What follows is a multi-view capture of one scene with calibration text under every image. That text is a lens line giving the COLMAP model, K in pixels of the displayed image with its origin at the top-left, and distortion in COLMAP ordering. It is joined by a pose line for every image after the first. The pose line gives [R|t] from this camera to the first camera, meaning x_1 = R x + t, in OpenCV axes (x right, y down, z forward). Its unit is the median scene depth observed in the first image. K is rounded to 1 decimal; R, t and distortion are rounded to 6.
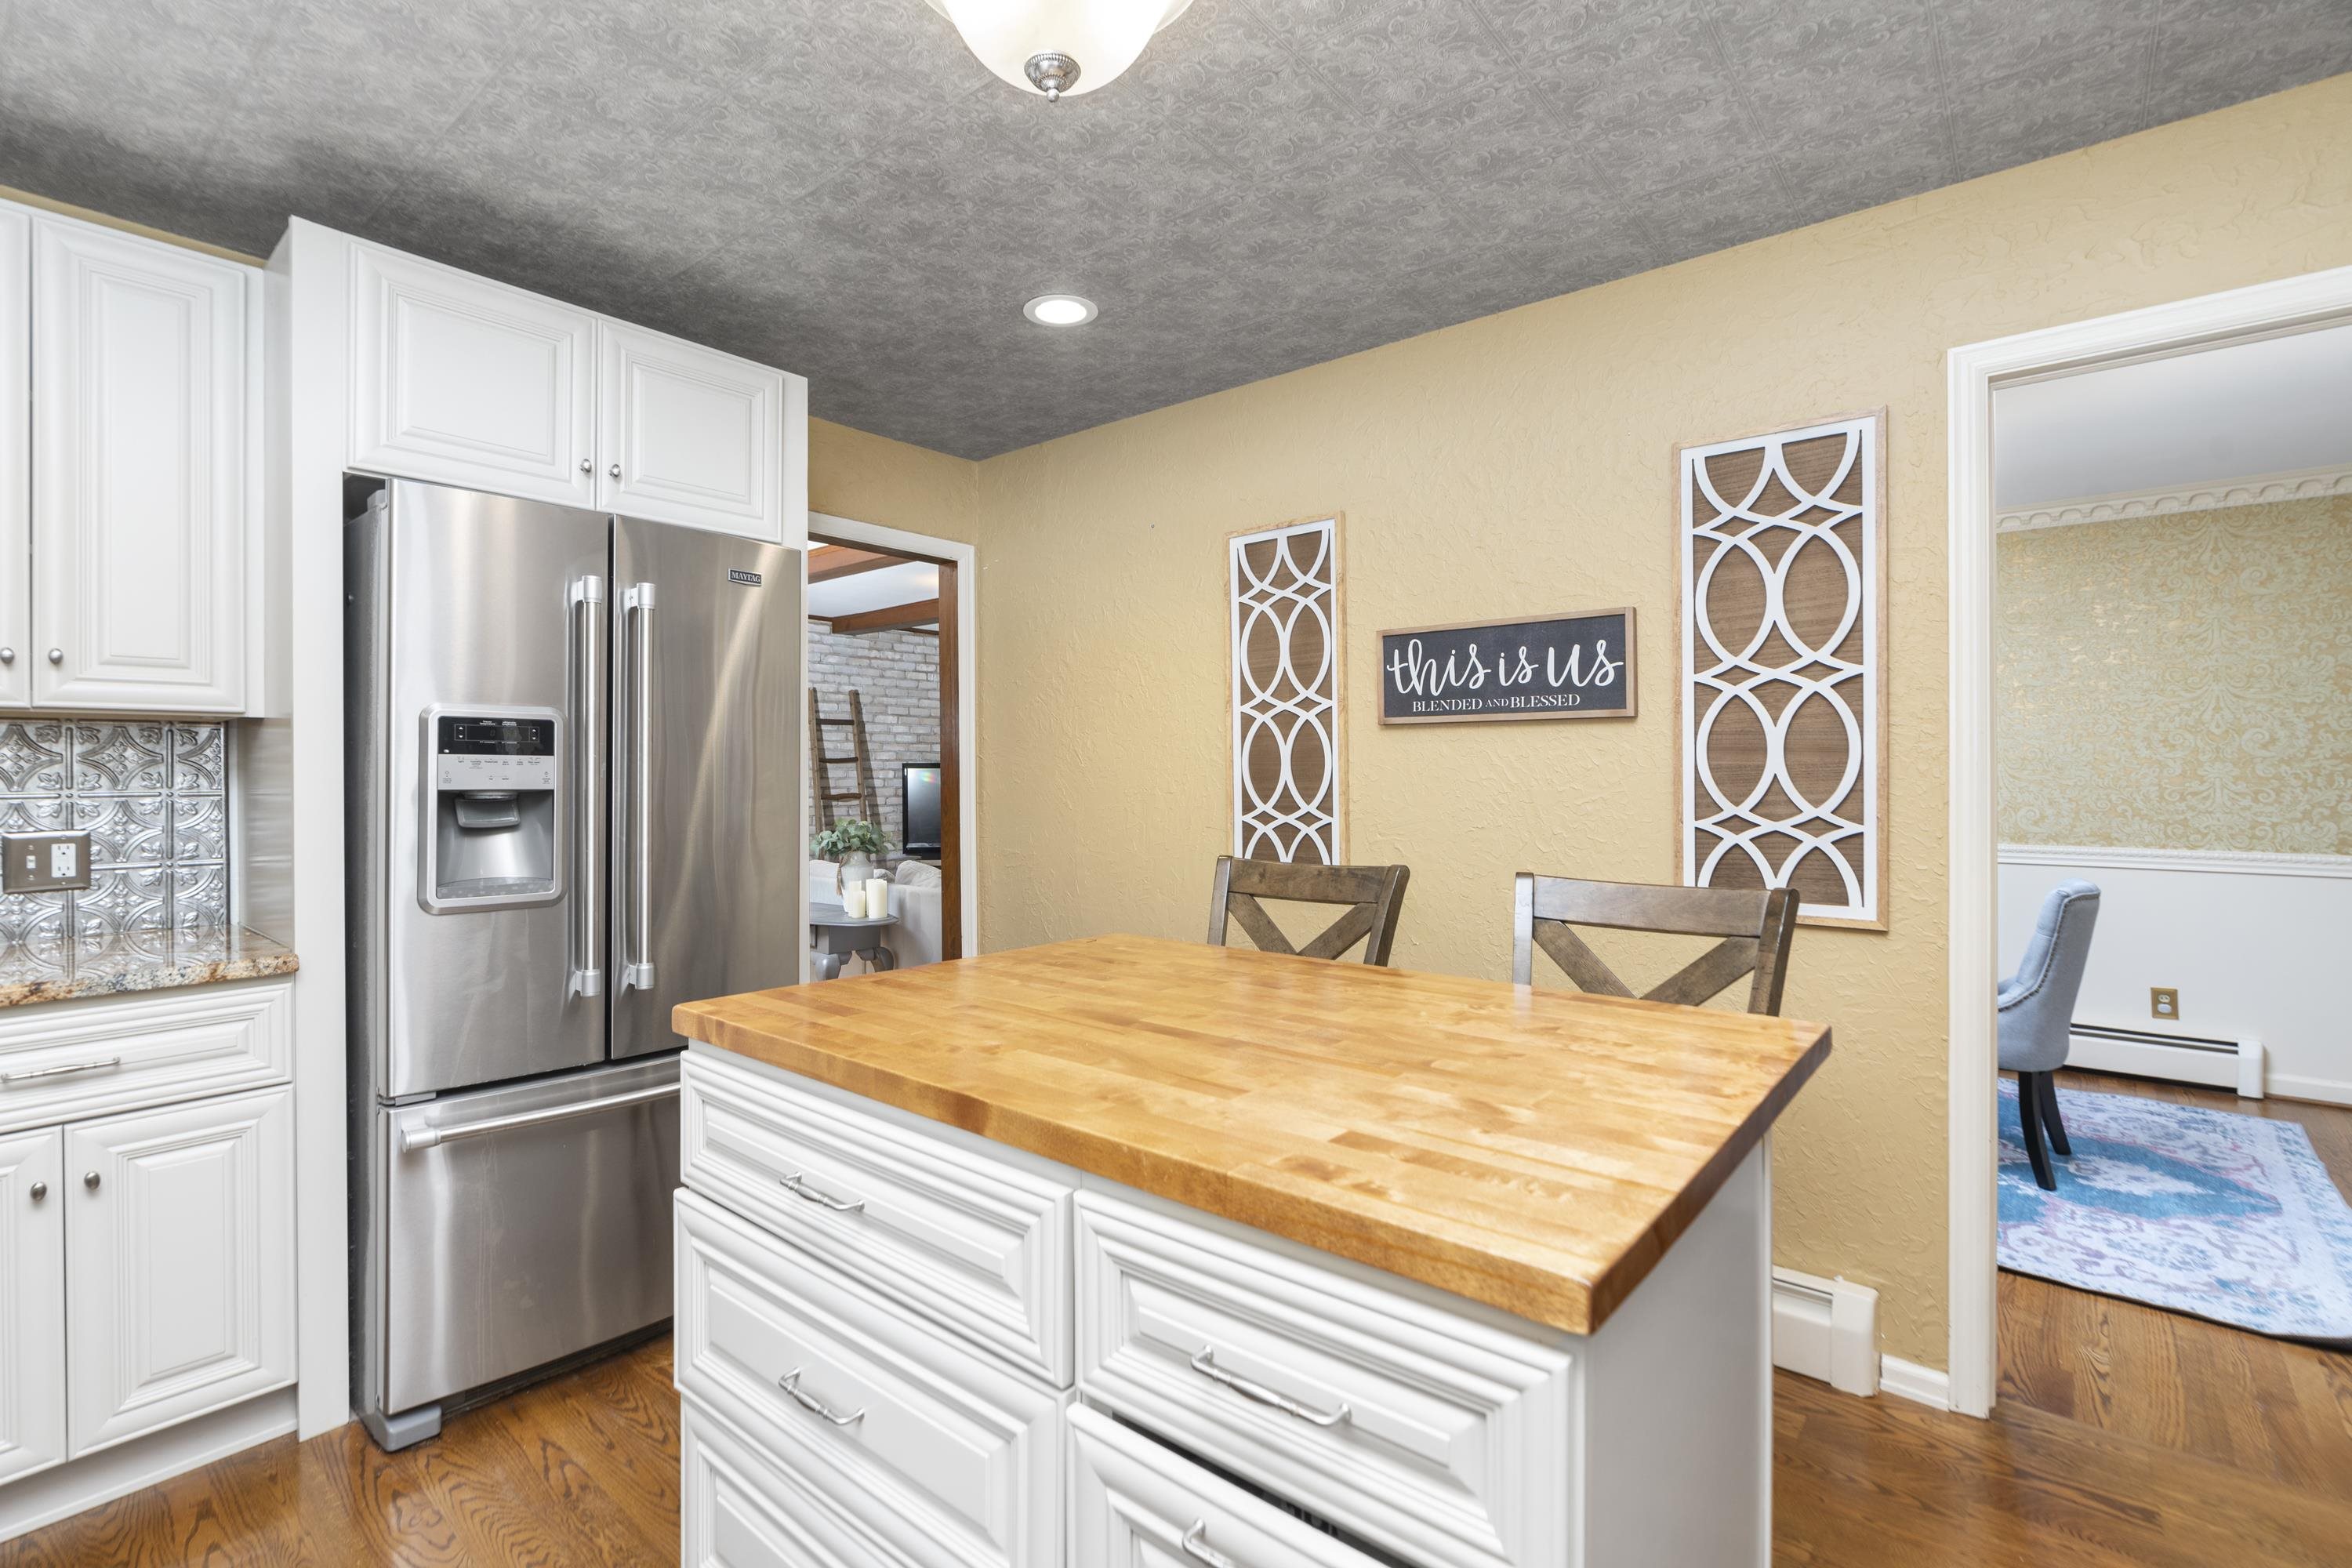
lens RADIAL K [[1064.6, 0, 1170.3], [0, 1064.6, 771.3], [0, 0, 1]] dist [-0.003121, -0.000306]
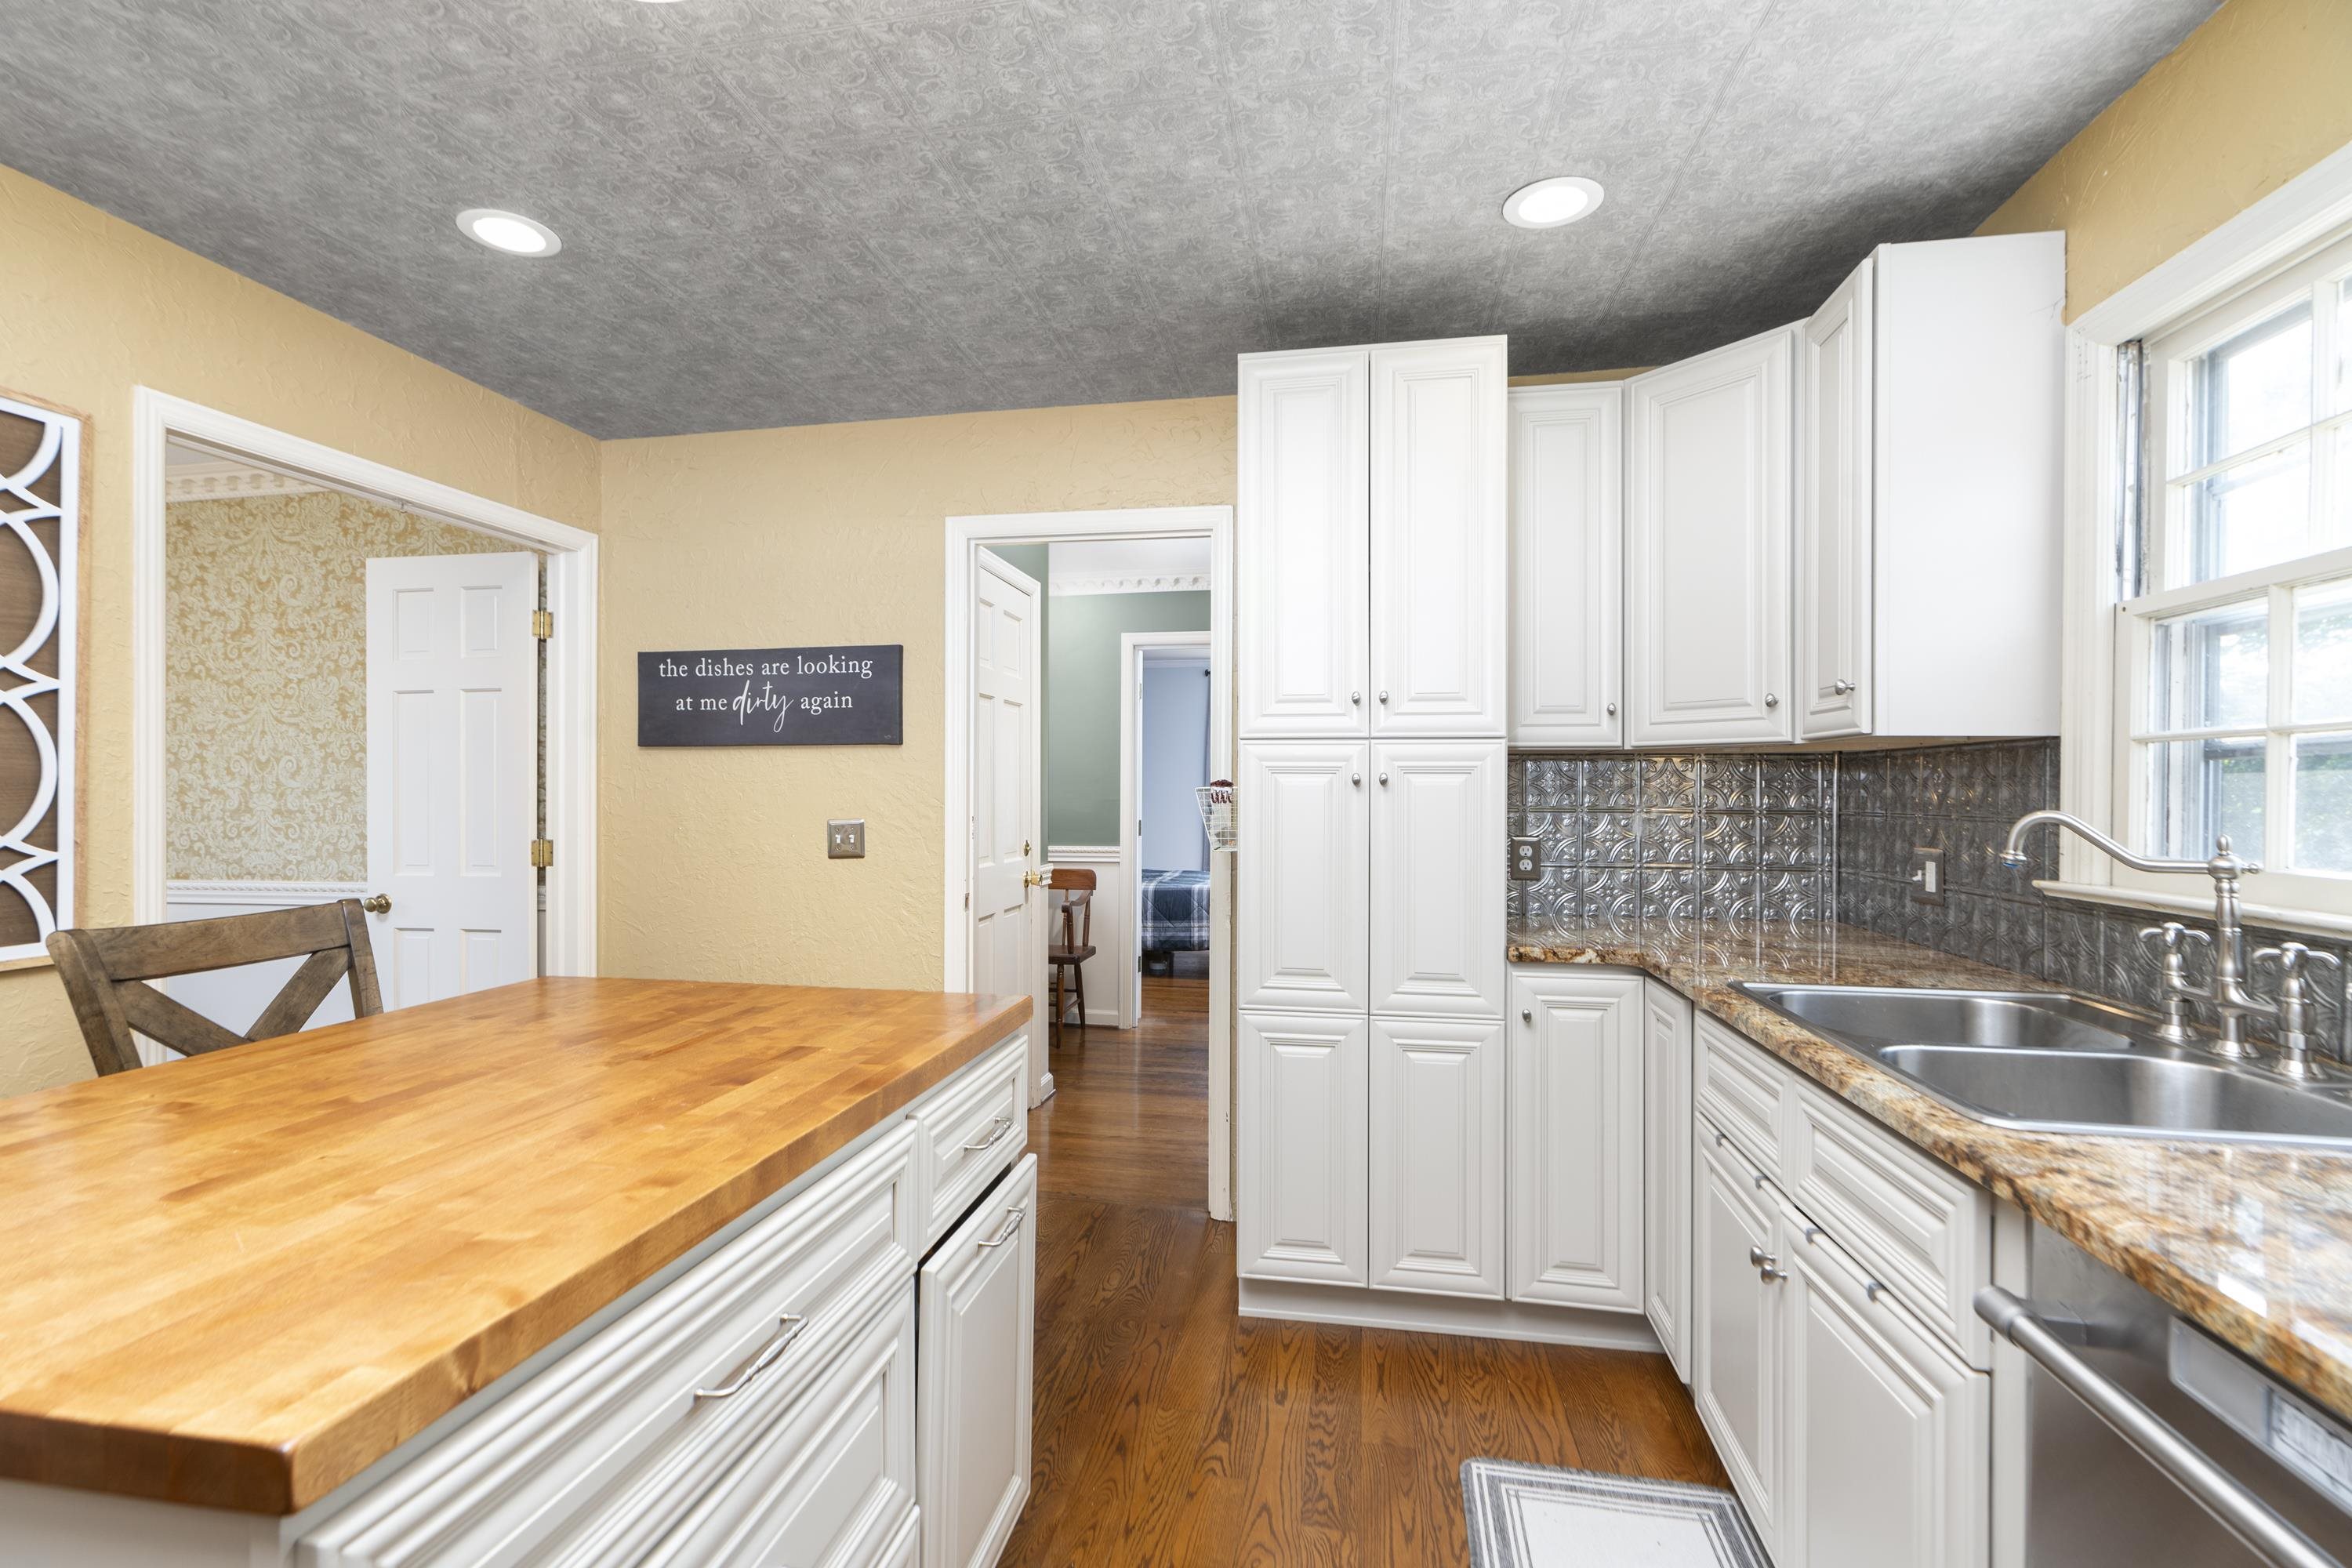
lens RADIAL K [[1064.6, 0, 1170.3], [0, 1064.6, 771.3], [0, 0, 1]] dist [-0.003121, -0.000306]
pose [[-0.483710, 0.004526, 0.875216, -0.759629], [-0.004570, 0.999960, -0.007697, -0.021267], [-0.875216, -0.007722, -0.483670, 0.712373]]
